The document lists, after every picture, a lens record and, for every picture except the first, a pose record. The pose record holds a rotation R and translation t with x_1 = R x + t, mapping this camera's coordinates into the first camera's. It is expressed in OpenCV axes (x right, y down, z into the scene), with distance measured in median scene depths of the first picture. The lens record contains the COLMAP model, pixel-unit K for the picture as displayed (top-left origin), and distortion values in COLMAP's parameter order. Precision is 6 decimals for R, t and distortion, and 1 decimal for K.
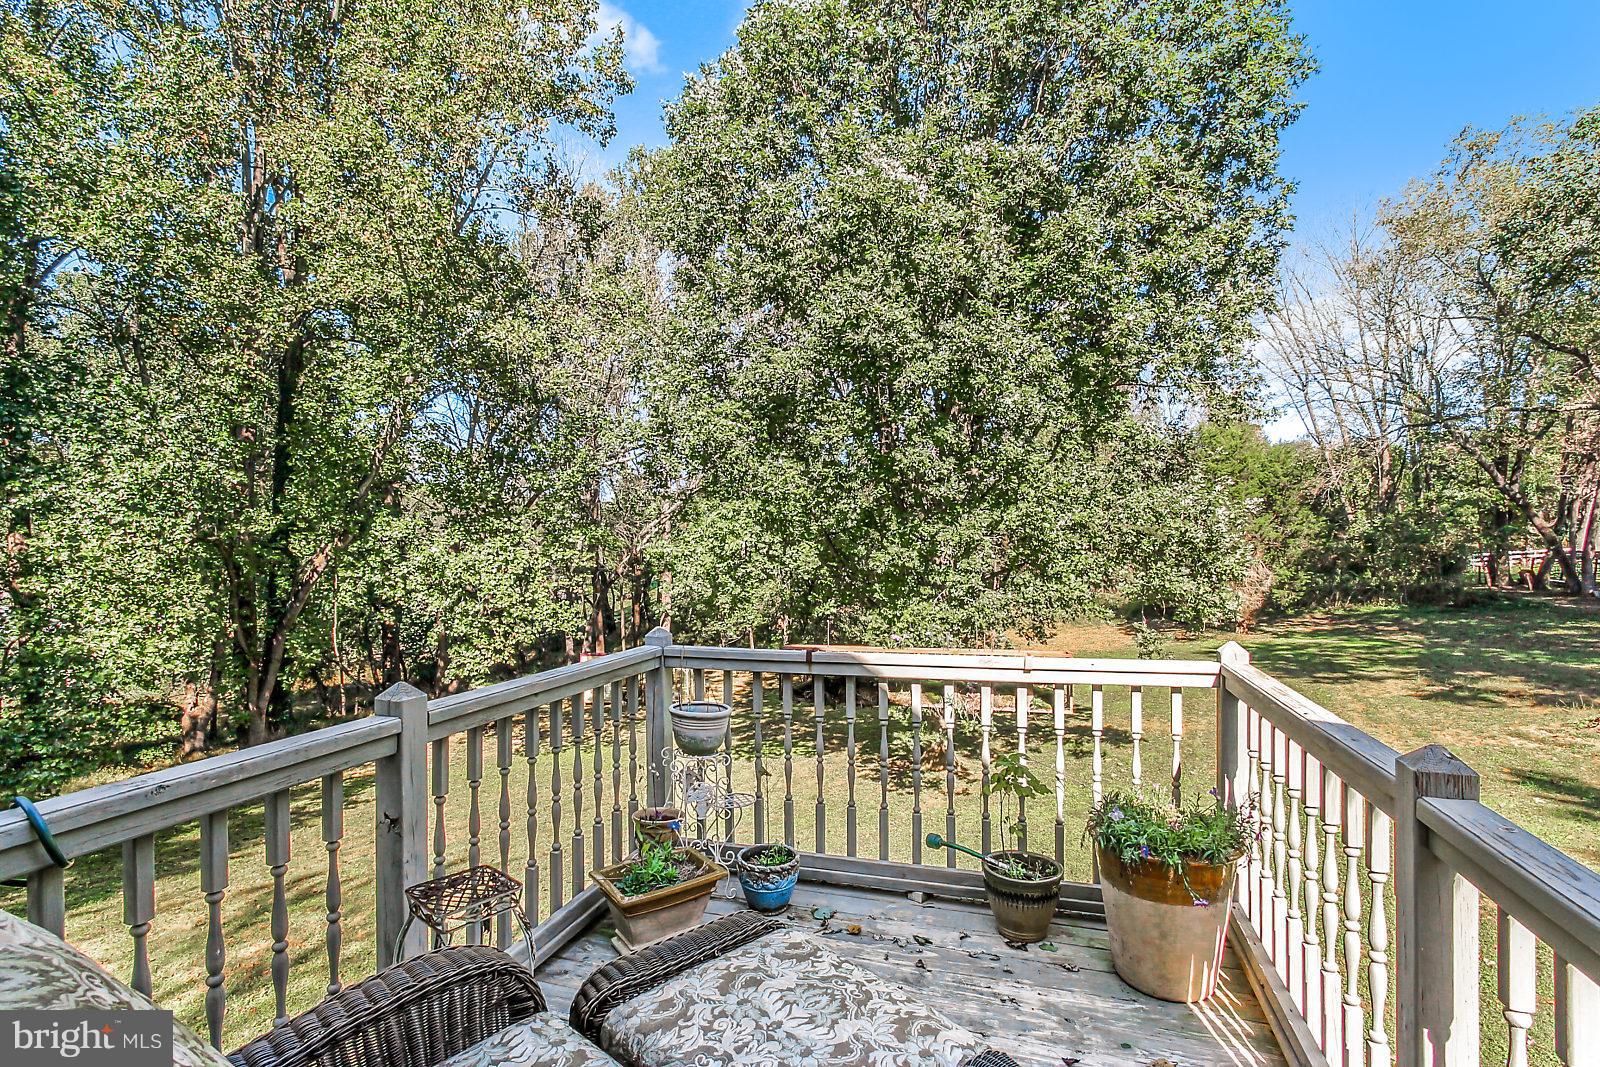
lens RADIAL K [[740.6, 0, 795.9], [0, 740.6, 546.7], [0, 0, 1]] dist [0.002820, 0.000883]
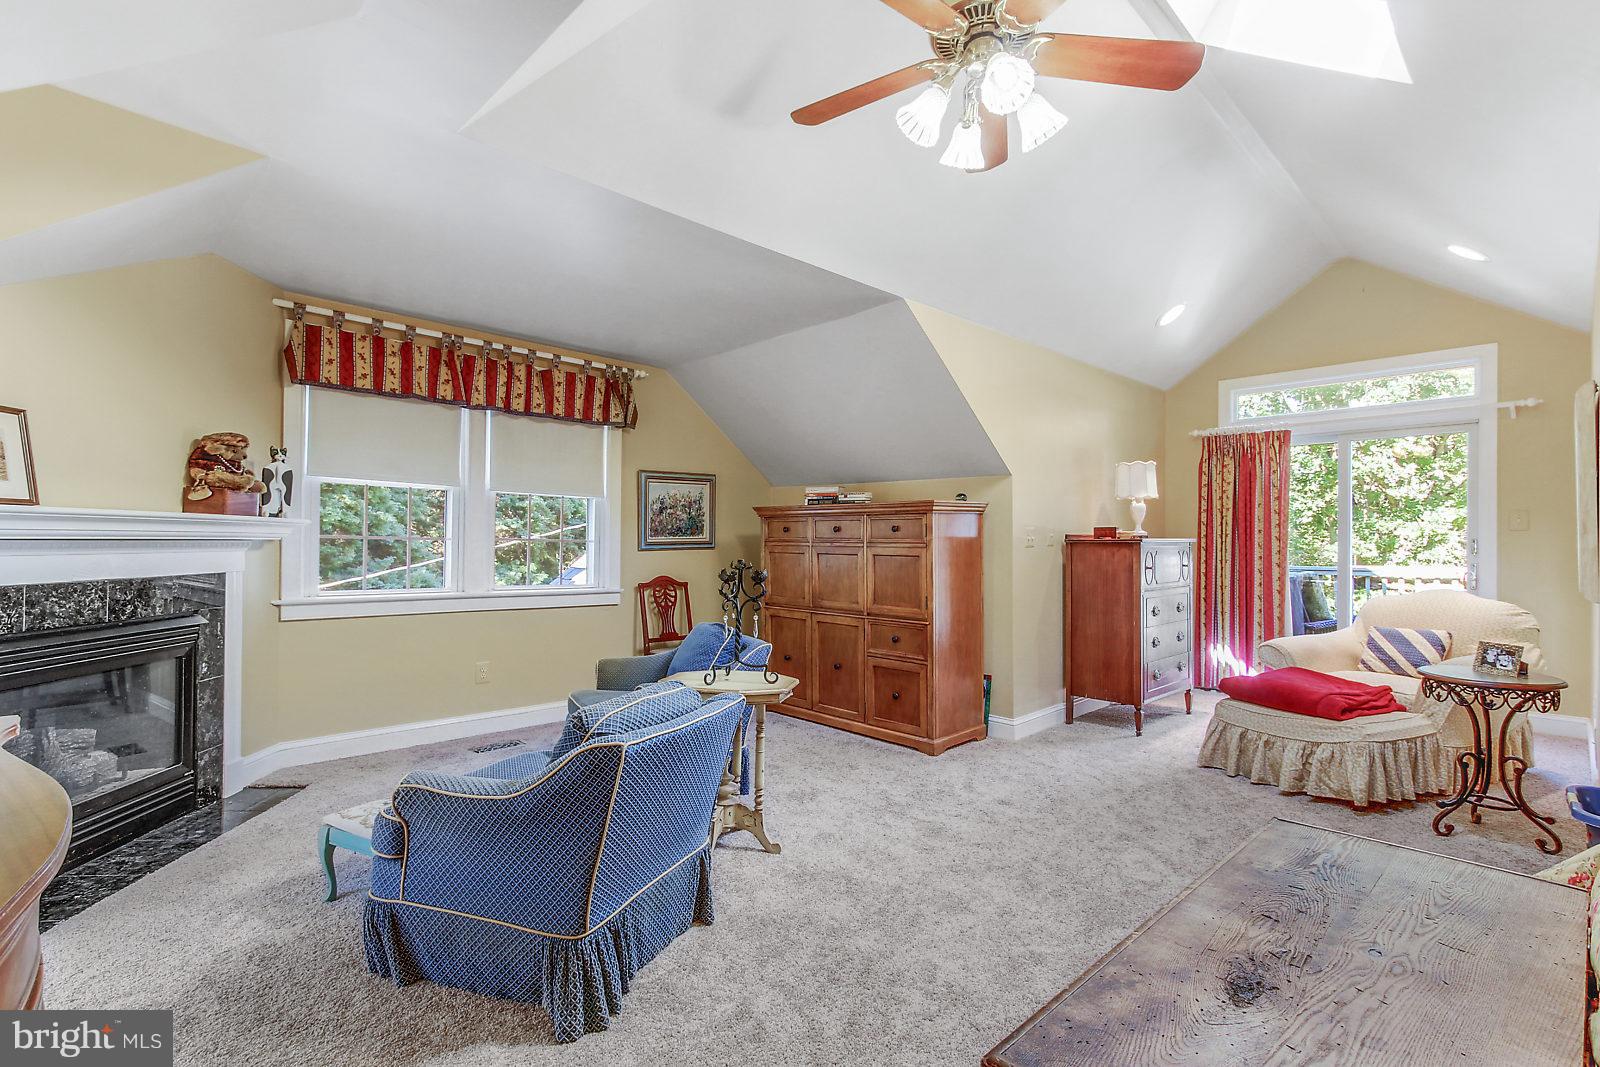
lens RADIAL K [[740.6, 0, 795.9], [0, 740.6, 546.7], [0, 0, 1]] dist [0.002820, 0.000883]
pose [[0.886730, 0.003614, -0.462274, -0.108095], [-0.005755, 0.999978, -0.003222, 0.019894], [0.462252, 0.005517, 0.886732, -0.477265]]
